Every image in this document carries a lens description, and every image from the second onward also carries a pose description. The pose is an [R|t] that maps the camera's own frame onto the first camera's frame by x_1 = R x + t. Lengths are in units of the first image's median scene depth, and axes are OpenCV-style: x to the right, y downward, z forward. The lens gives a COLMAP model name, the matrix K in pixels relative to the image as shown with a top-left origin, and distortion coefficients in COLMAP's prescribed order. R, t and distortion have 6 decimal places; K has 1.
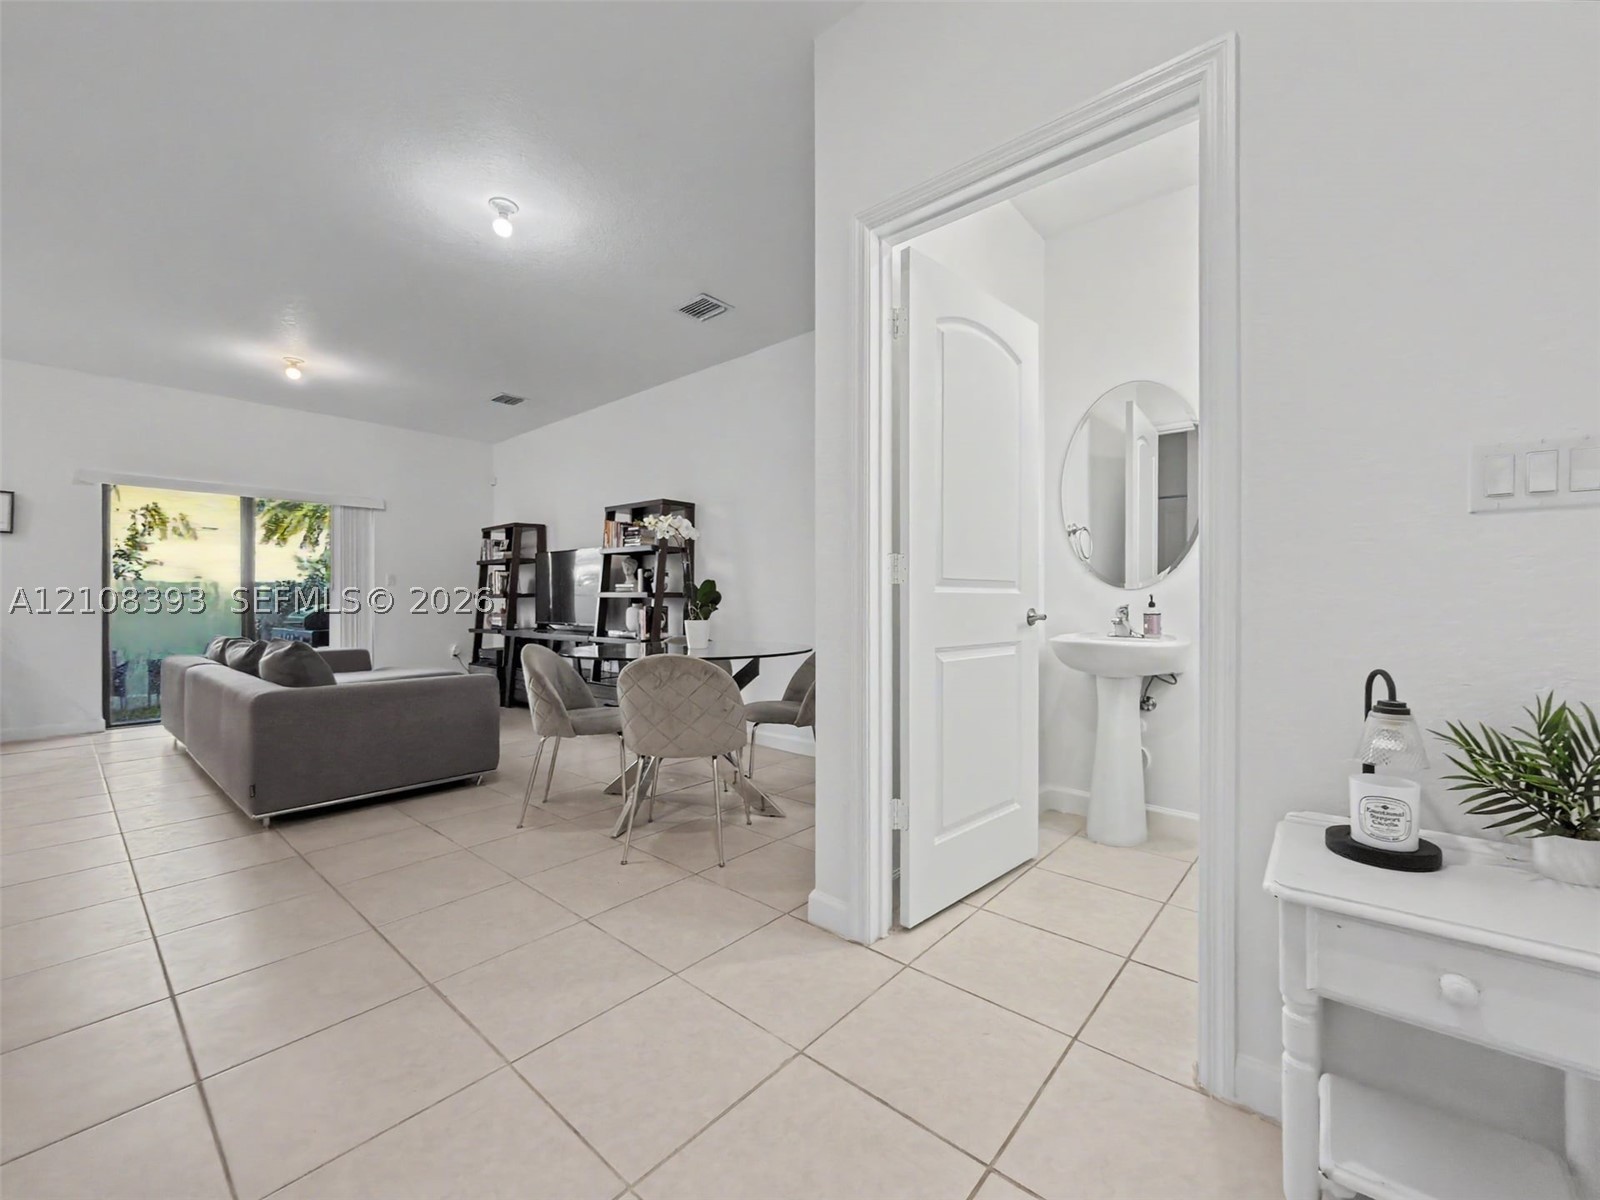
lens RADIAL K [[662.6, 0, 803.3], [0, 662.6, 601.5], [0, 0, 1]] dist [-0.002406, 0.000373]
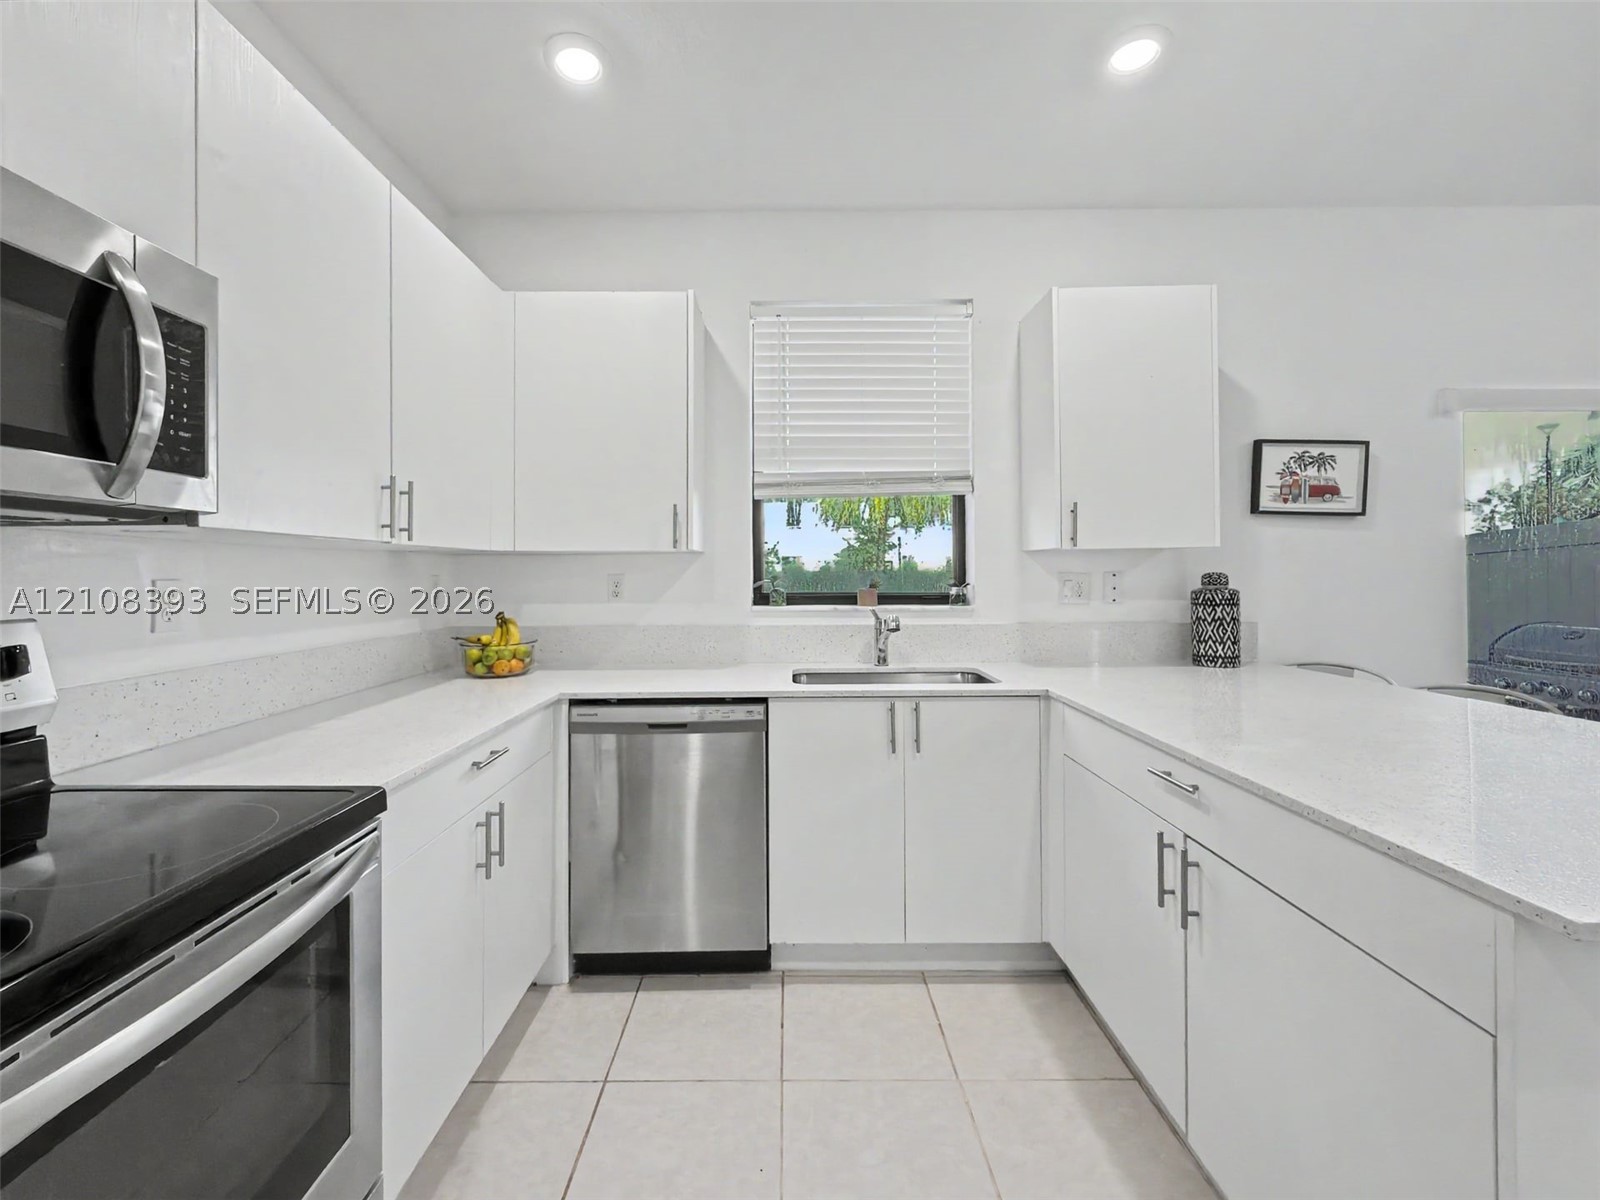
lens RADIAL K [[711.6, 0, 808.0], [0, 711.6, 563.1], [0, 0, 1]] dist [0.001860, 0.000283]
pose [[0.651418, -0.013860, -0.758593, -0.941237], [0.002707, 0.999869, -0.015944, -0.049101], [0.758714, 0.008333, 0.651370, 0.227839]]
